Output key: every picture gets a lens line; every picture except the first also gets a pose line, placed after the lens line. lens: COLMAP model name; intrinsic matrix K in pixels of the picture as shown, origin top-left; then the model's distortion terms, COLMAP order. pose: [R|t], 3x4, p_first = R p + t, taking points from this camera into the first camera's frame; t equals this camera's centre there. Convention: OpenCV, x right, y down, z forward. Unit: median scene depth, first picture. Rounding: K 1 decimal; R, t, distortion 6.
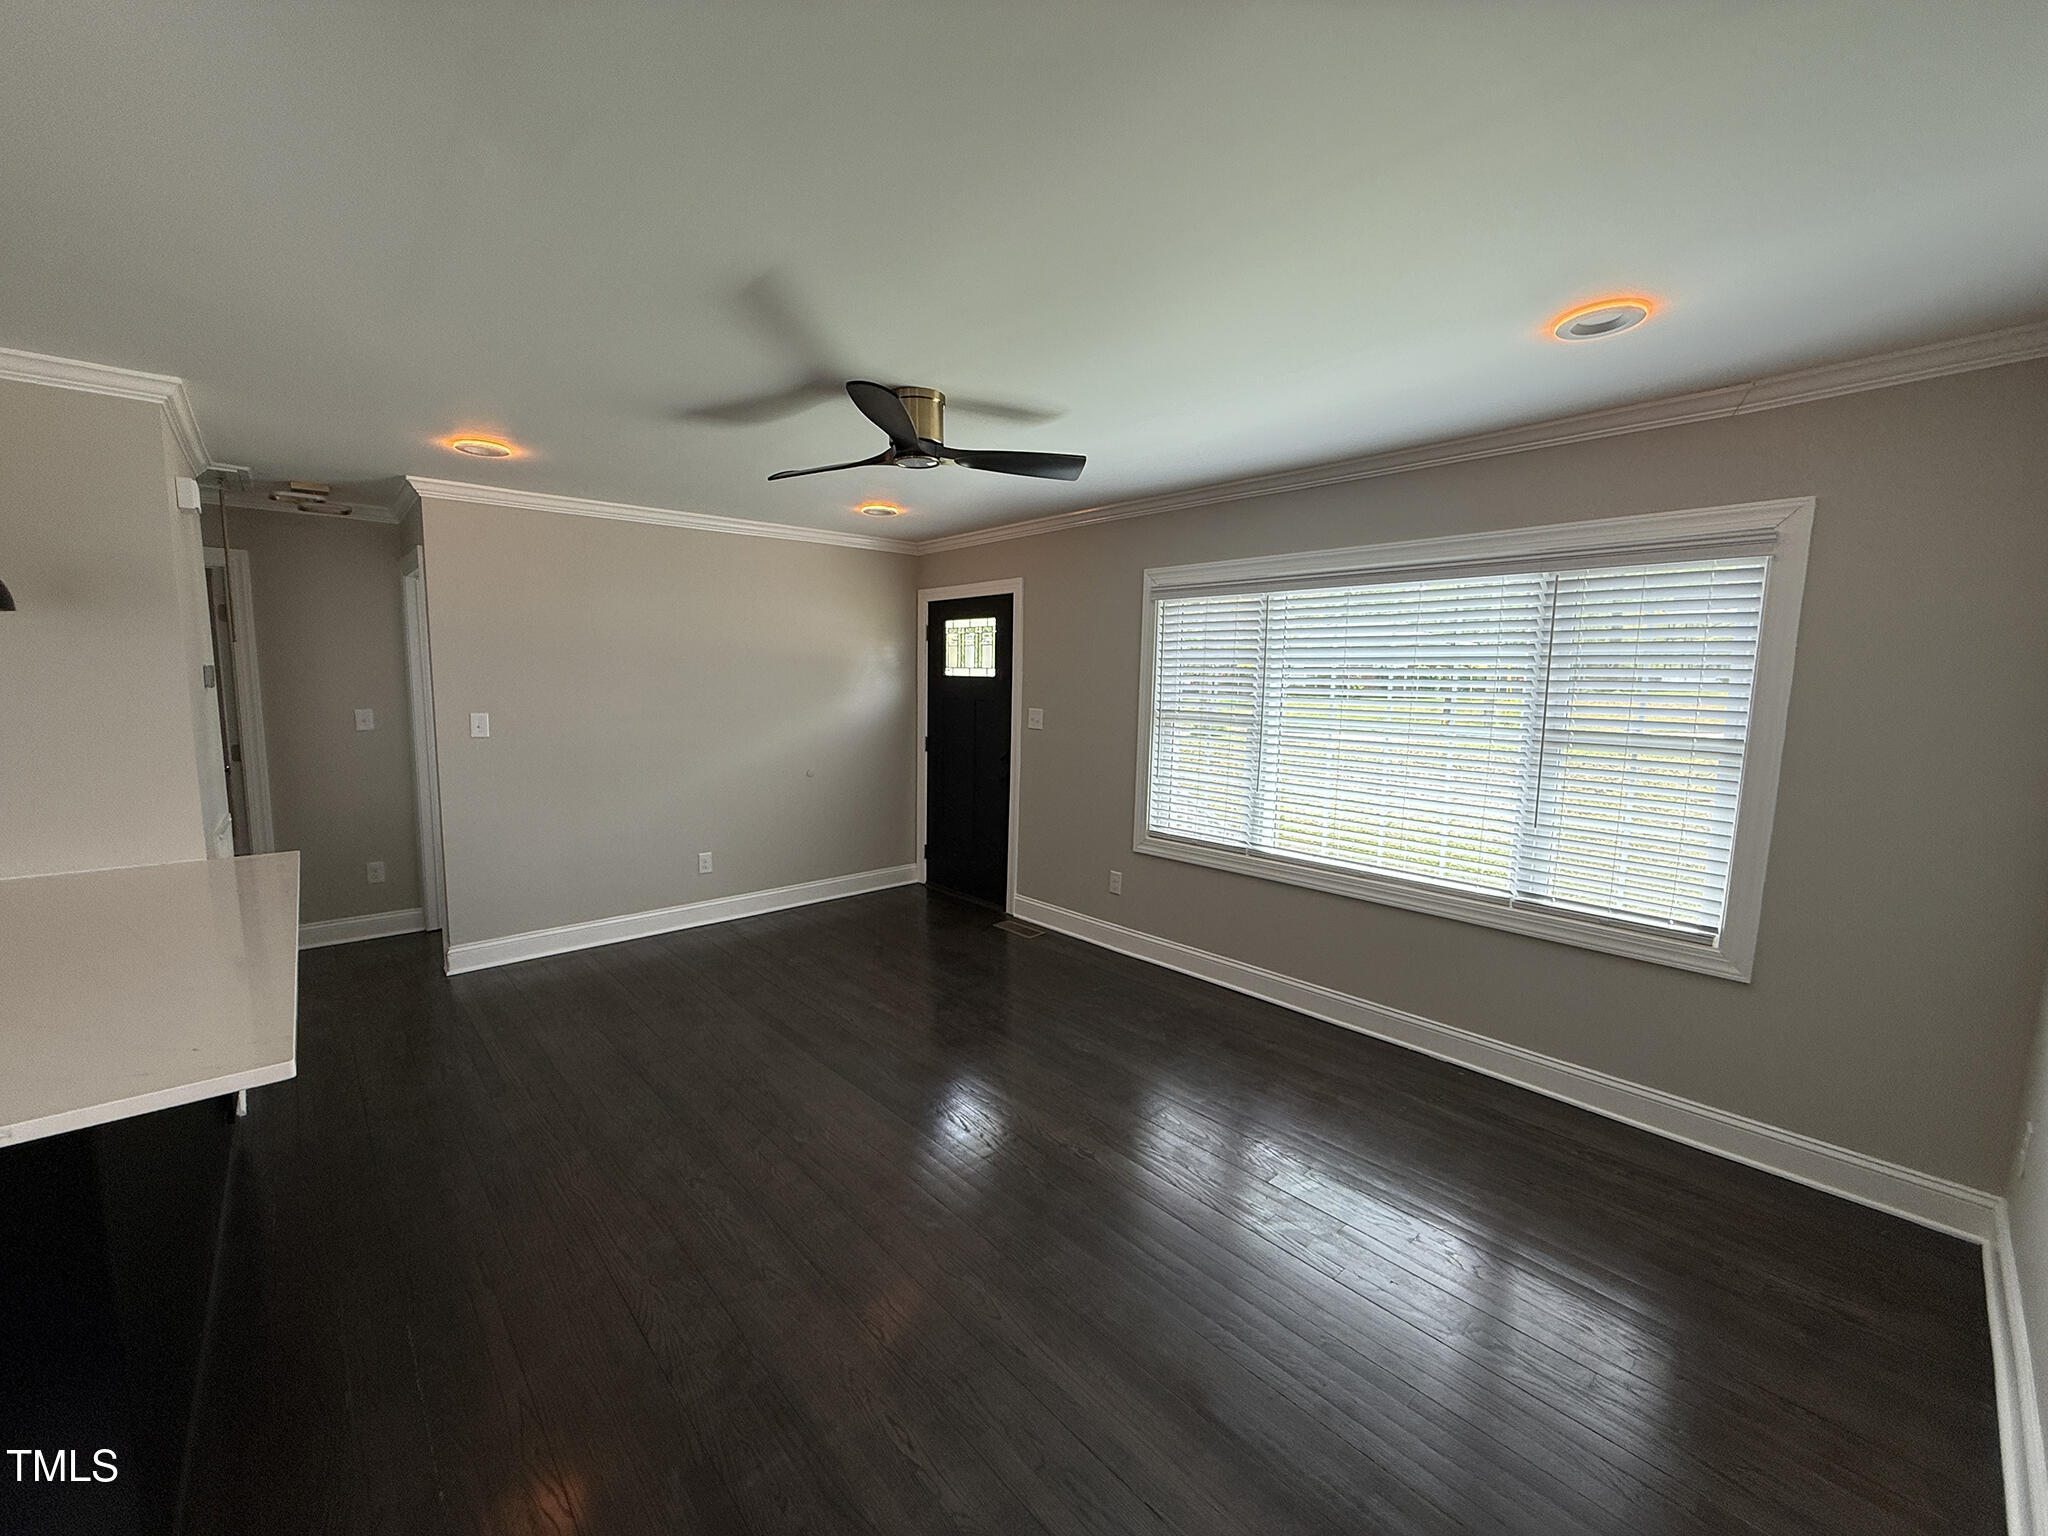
lens RADIAL K [[815.6, 0, 1018.3], [0, 815.6, 769.3], [0, 0, 1]] dist [0.000530, -0.000053]
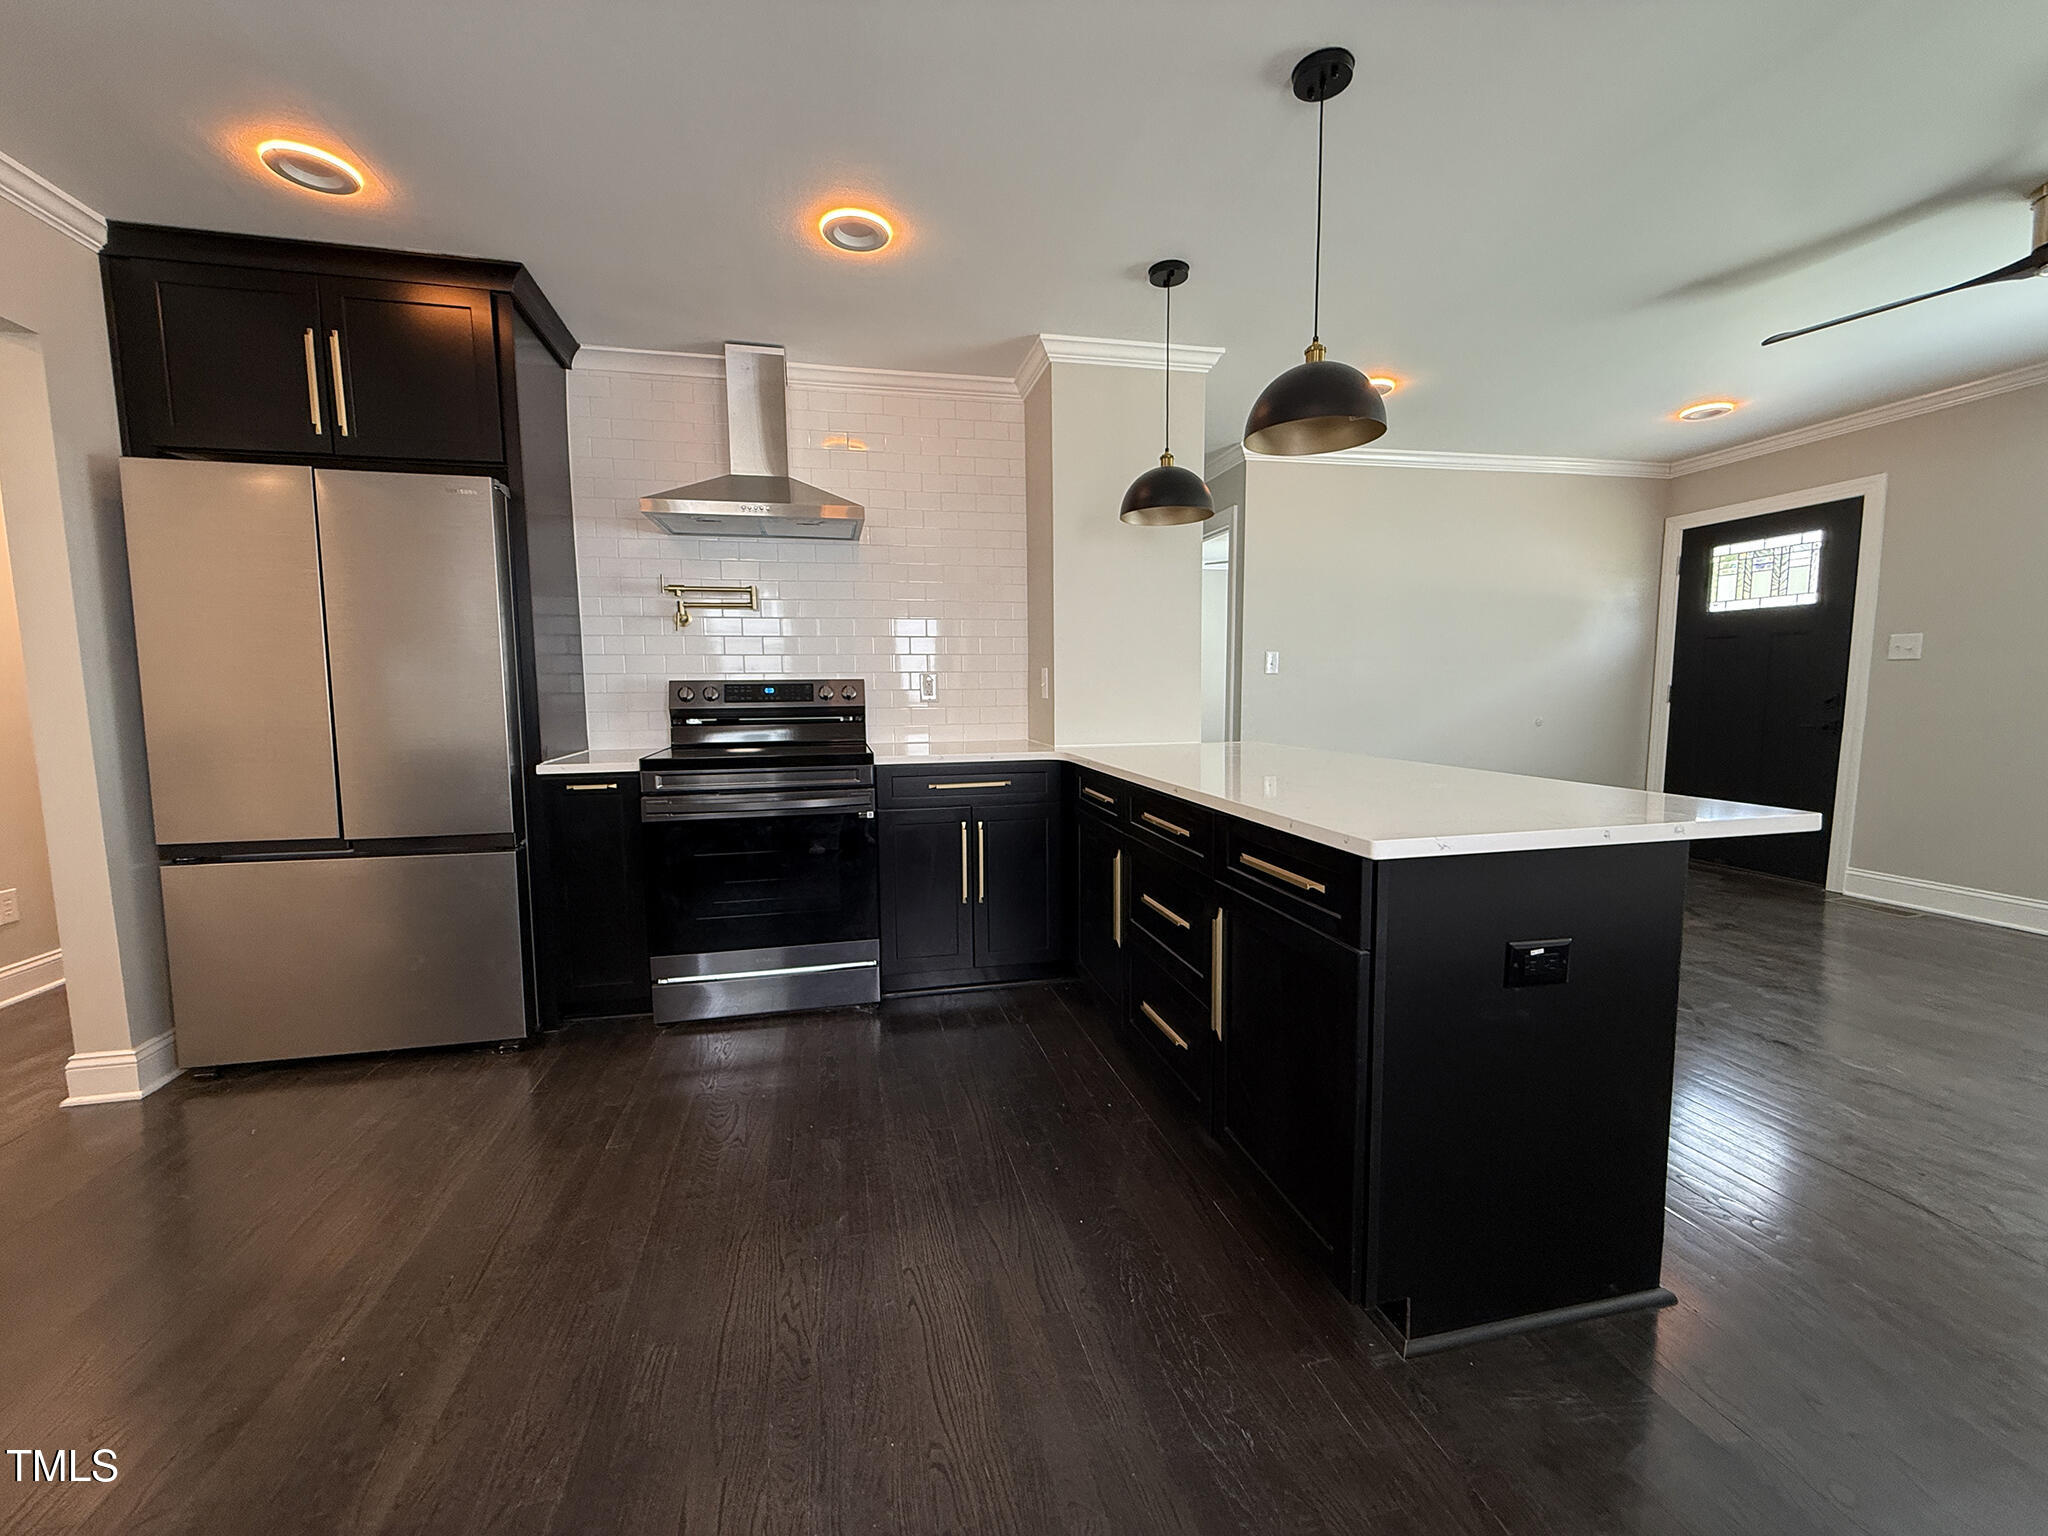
lens RADIAL K [[815.6, 0, 1018.3], [0, 815.6, 769.3], [0, 0, 1]] dist [0.000530, -0.000053]
pose [[0.874849, 0.026451, -0.483673, -0.327656], [-0.033802, 0.999407, -0.006486, 0.086756], [0.483215, 0.022023, 0.875225, -0.108813]]
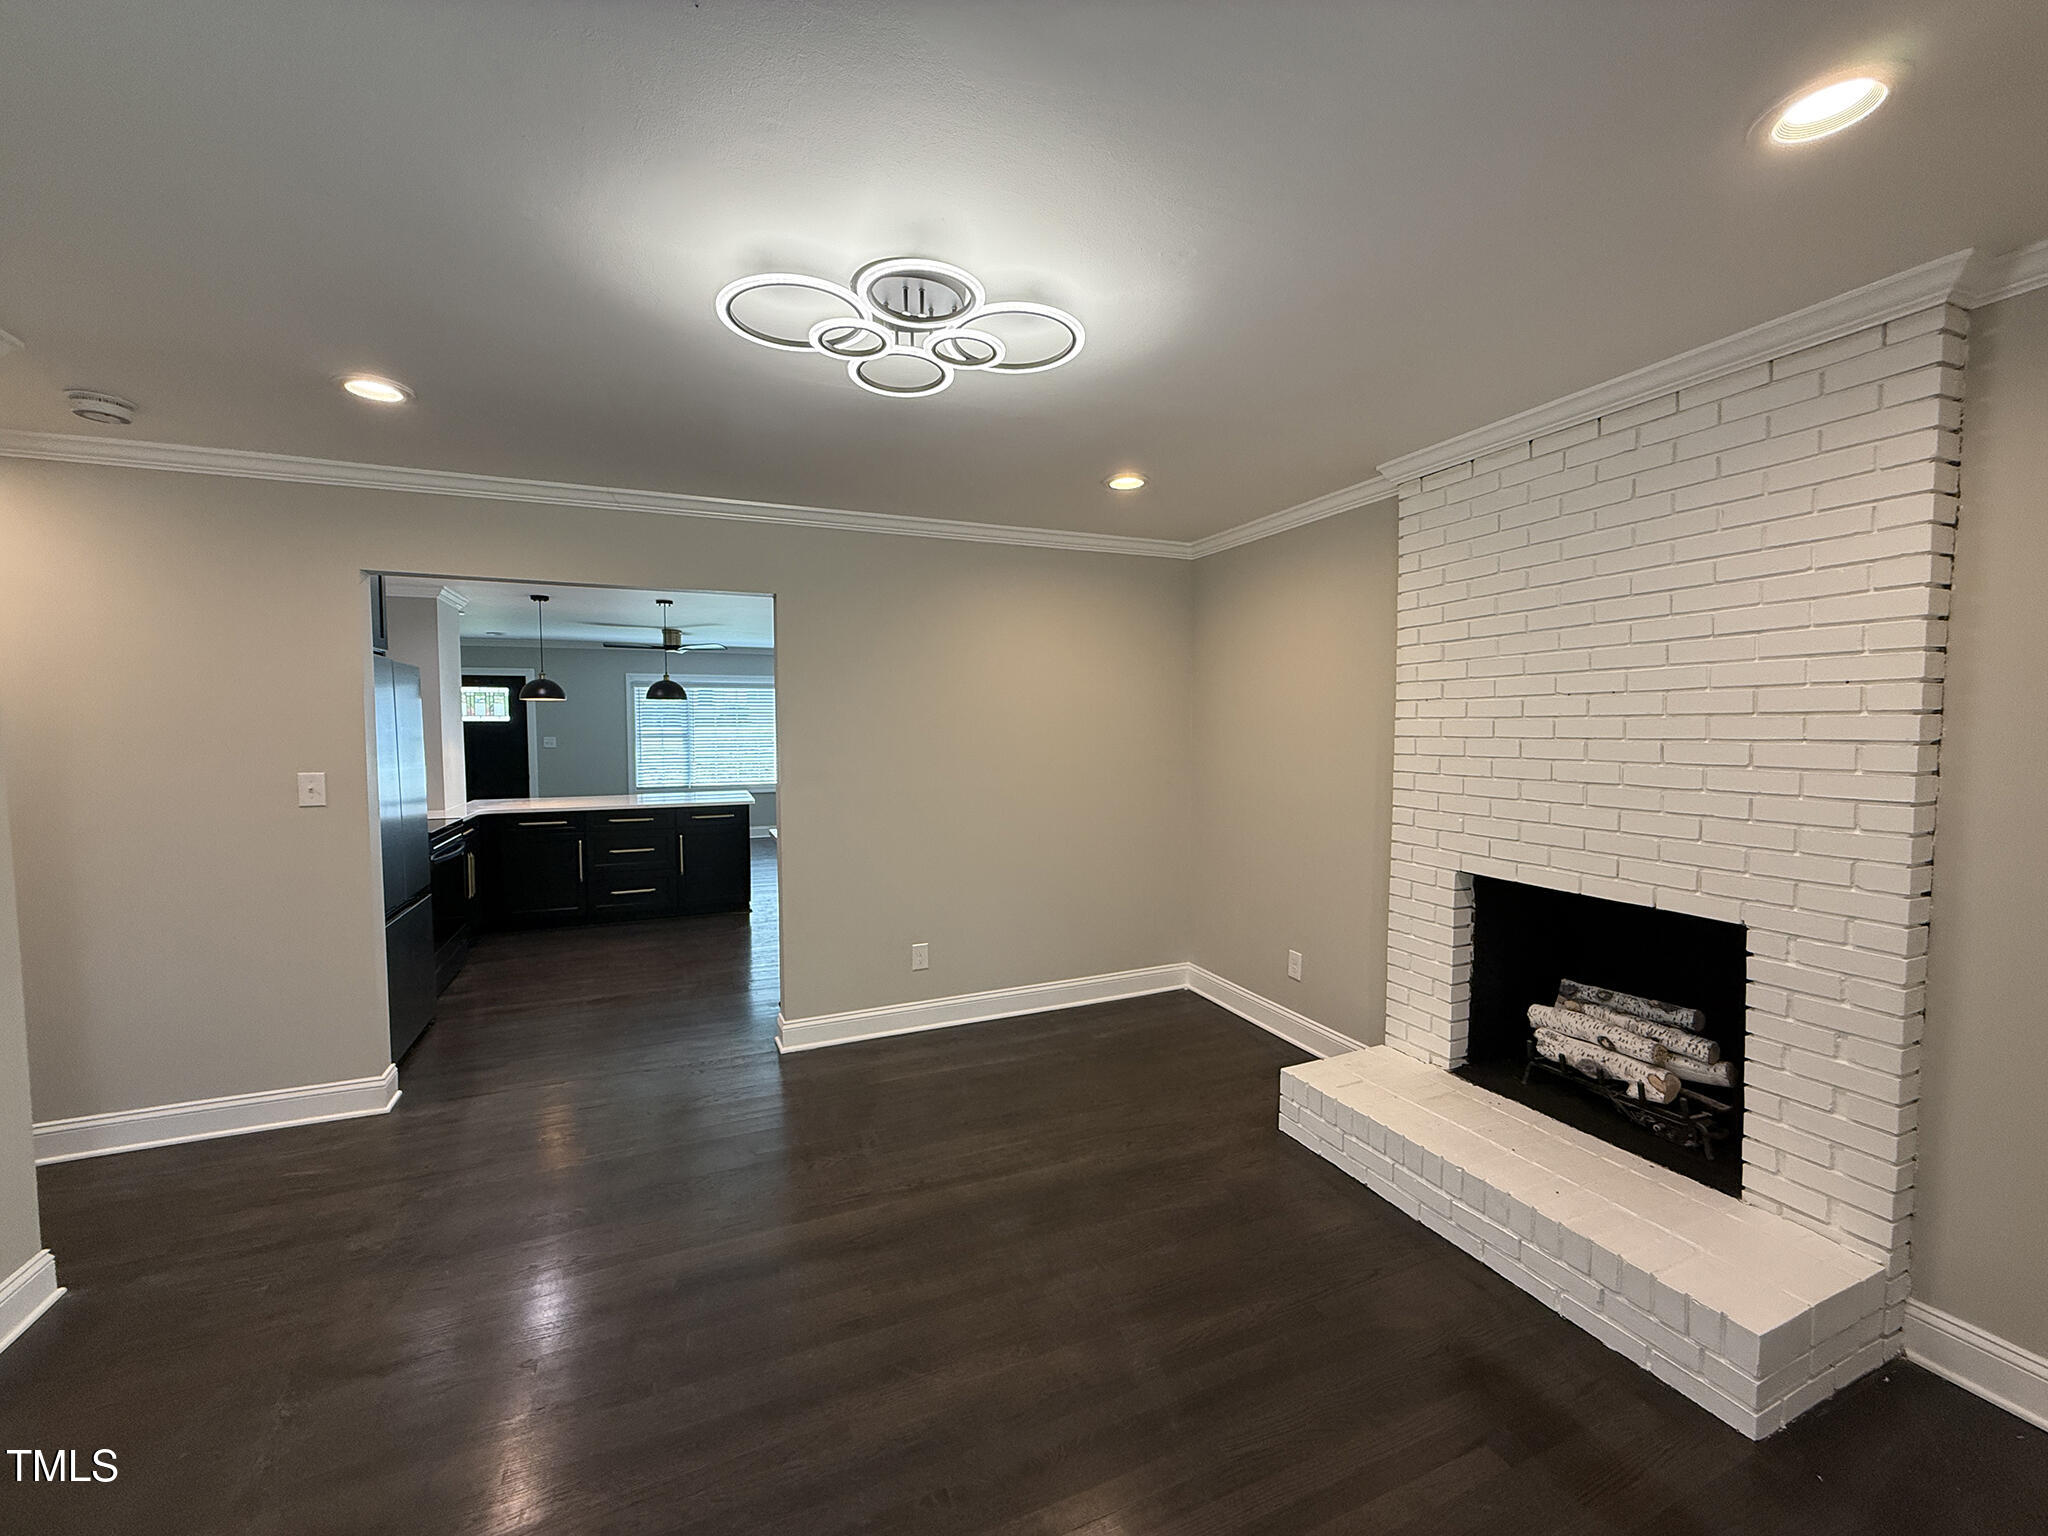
lens RADIAL K [[815.6, 0, 1018.3], [0, 815.6, 769.3], [0, 0, 1]] dist [0.000530, -0.000053]
pose [[0.321670, -0.068424, 0.944376, -1.358457], [0.114697, 0.992857, 0.032868, 0.061133], [-0.939879, 0.097745, 0.327220, -0.624289]]
